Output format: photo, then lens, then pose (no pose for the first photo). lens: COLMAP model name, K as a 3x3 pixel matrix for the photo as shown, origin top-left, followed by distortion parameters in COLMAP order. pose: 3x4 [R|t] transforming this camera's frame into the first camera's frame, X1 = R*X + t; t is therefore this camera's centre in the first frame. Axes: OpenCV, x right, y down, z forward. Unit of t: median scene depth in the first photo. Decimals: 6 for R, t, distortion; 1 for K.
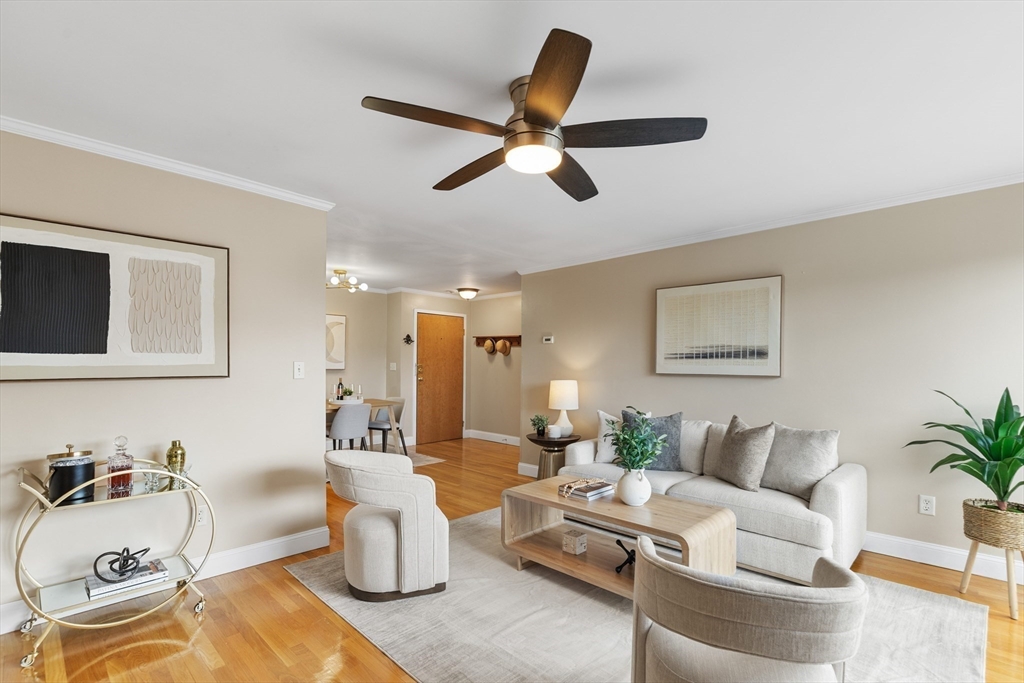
lens RADIAL K [[471.5, 0, 514.5], [0, 471.5, 362.5], [0, 0, 1]] dist [0.000095, -0.000027]
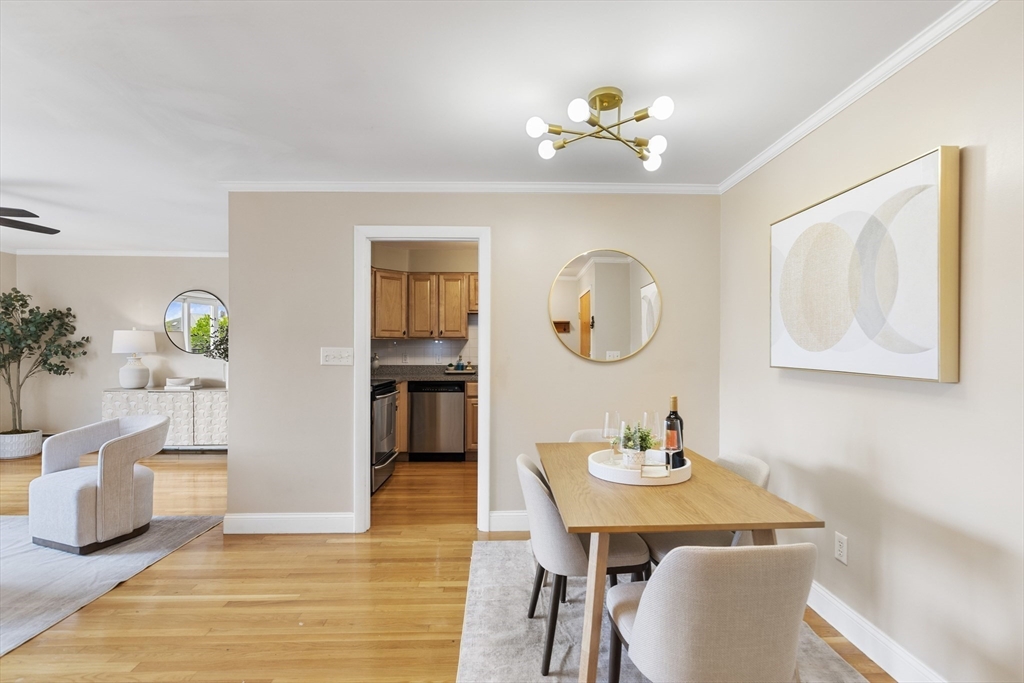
lens RADIAL K [[482.3, 0, 516.1], [0, 482.3, 350.6], [0, 0, 1]] dist [0.002831, 0.000029]
pose [[-0.701147, -0.008266, -0.712969, -0.069198], [-0.011321, 0.999936, -0.000460, 0.002402], [0.712927, 0.007749, -0.701196, 1.478030]]
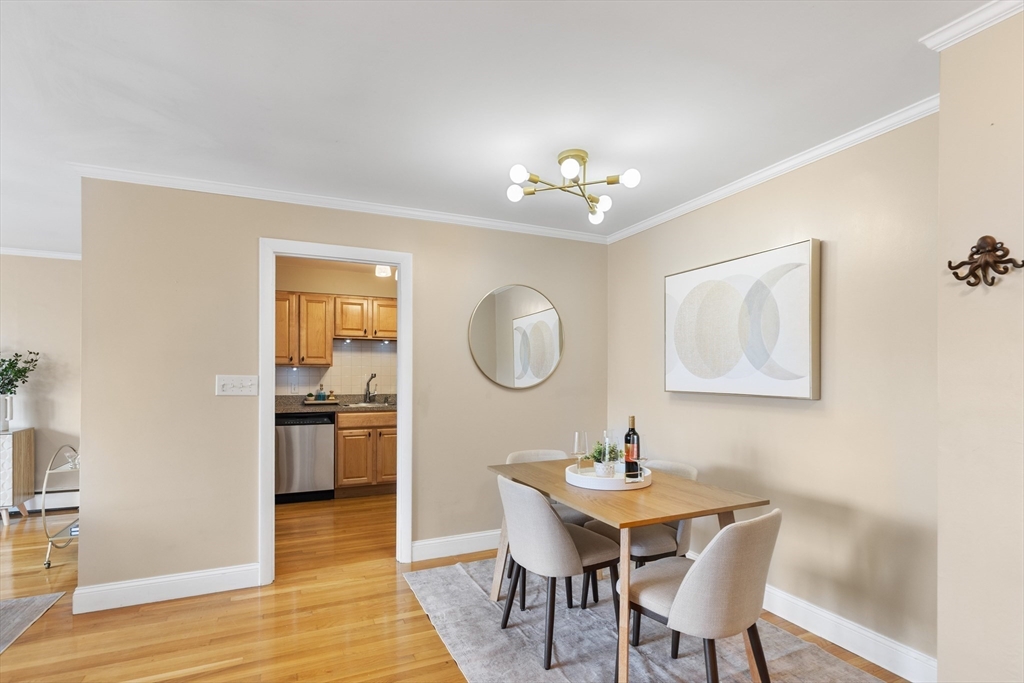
lens RADIAL K [[497.4, 0, 512.4], [0, 497.4, 375.9], [0, 0, 1]] dist [0.002929, 0.000142]
pose [[-0.369566, -0.013173, -0.929111, 0.068933], [-0.008701, 0.999905, -0.010716, 0.005092], [0.929164, 0.004124, -0.369645, 1.355962]]
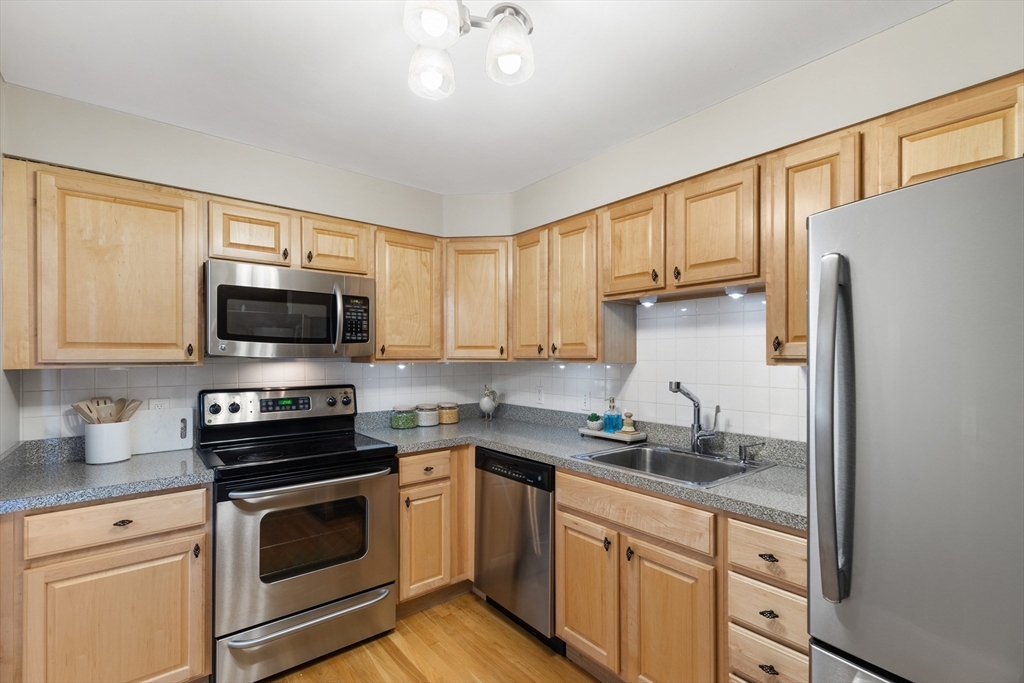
lens RADIAL K [[459.4, 0, 514.7], [0, 459.4, 355.8], [0, 0, 1]] dist [0.000724, -0.000201]
pose [[-0.993439, -0.011140, 0.113818, -0.803271], [-0.010868, 0.999936, 0.003015, -0.032843], [-0.113845, 0.001758, -0.993497, 1.050003]]
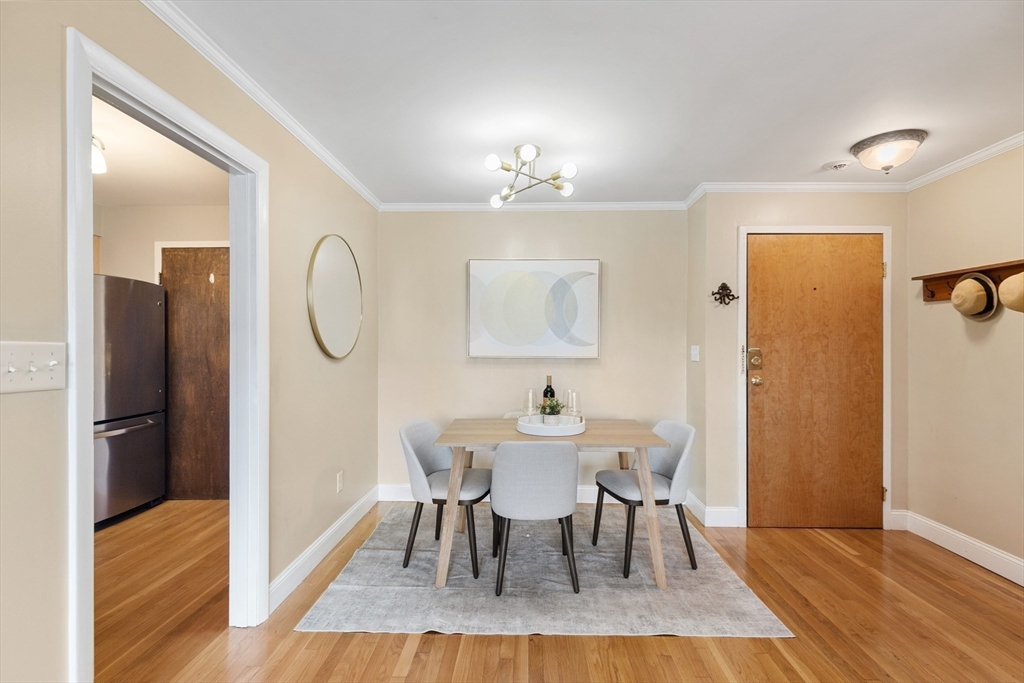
lens RADIAL K [[465.1, 0, 514.9], [0, 465.1, 344.6], [0, 0, 1]] dist [0.000291, -0.000227]
pose [[0.674486, -0.010944, -0.738206, -0.043322], [0.004808, 0.999934, -0.010432, 0.006136], [0.738272, 0.003487, 0.674494, 0.825318]]
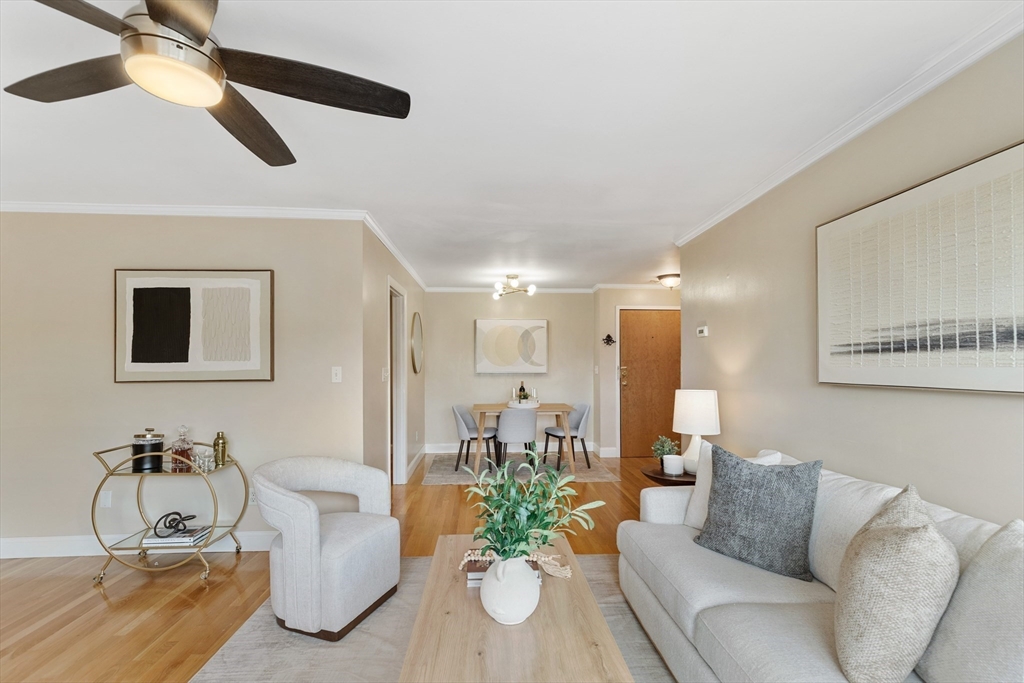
lens RADIAL K [[459.4, 0, 514.7], [0, 459.4, 355.8], [0, 0, 1]] dist [0.000724, -0.000201]
pose [[0.742185, -0.023550, -0.669781, 0.353920], [0.010150, 0.999663, -0.023901, 0.001738], [0.670118, 0.010940, 0.742174, 0.334491]]
